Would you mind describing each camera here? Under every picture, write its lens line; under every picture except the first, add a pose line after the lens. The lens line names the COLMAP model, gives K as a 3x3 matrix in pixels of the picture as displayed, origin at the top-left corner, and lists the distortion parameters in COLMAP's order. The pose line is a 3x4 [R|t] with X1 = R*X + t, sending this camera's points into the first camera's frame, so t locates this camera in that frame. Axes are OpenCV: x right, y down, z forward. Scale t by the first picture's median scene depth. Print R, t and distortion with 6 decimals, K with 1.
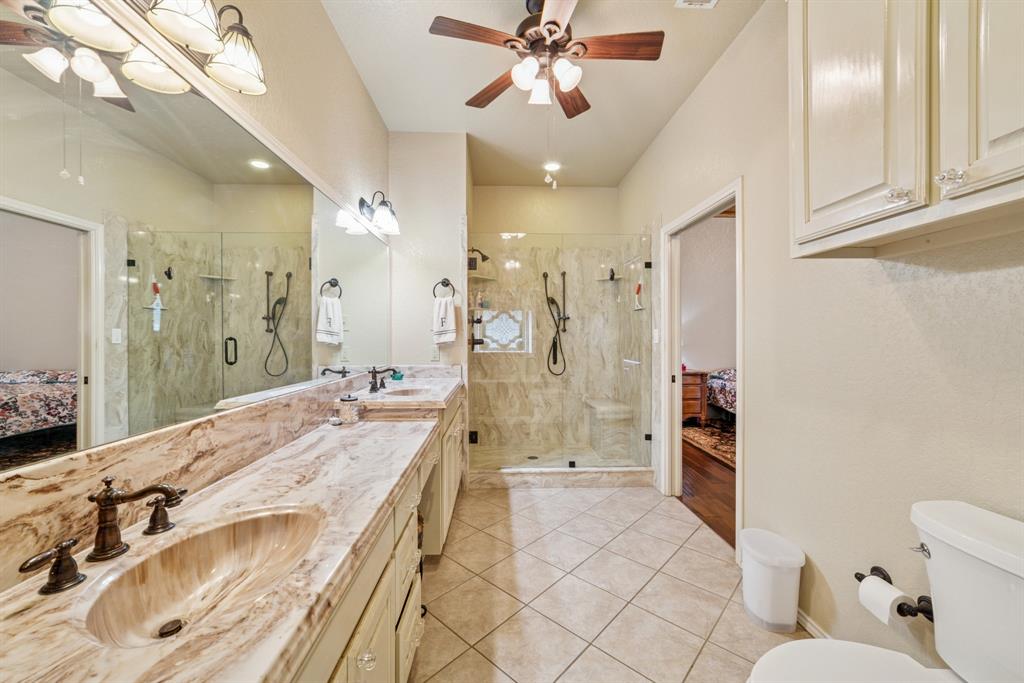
lens RADIAL K [[400.1, 0, 509.0], [0, 400.1, 341.2], [0, 0, 1]] dist [-0.017920, 0.008498]
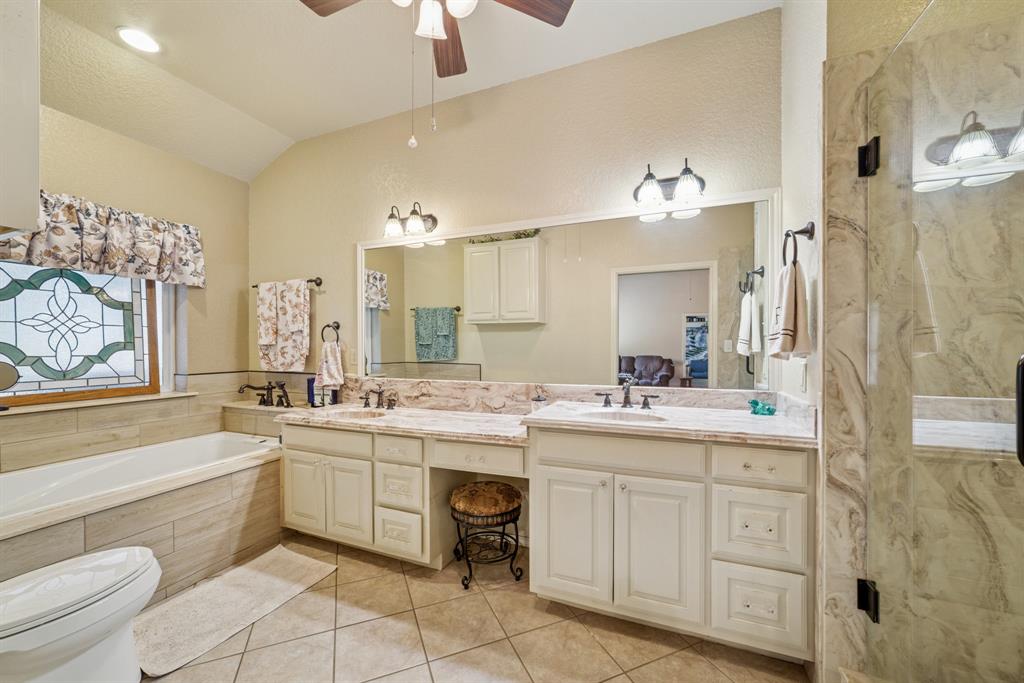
lens RADIAL K [[400.1, 0, 509.0], [0, 400.1, 341.2], [0, 0, 1]] dist [-0.017920, 0.008498]
pose [[-0.417988, -0.011026, -0.908386, 0.944992], [-0.007866, 0.999933, -0.008517, -0.019353], [0.908419, 0.003585, -0.418047, 1.904692]]
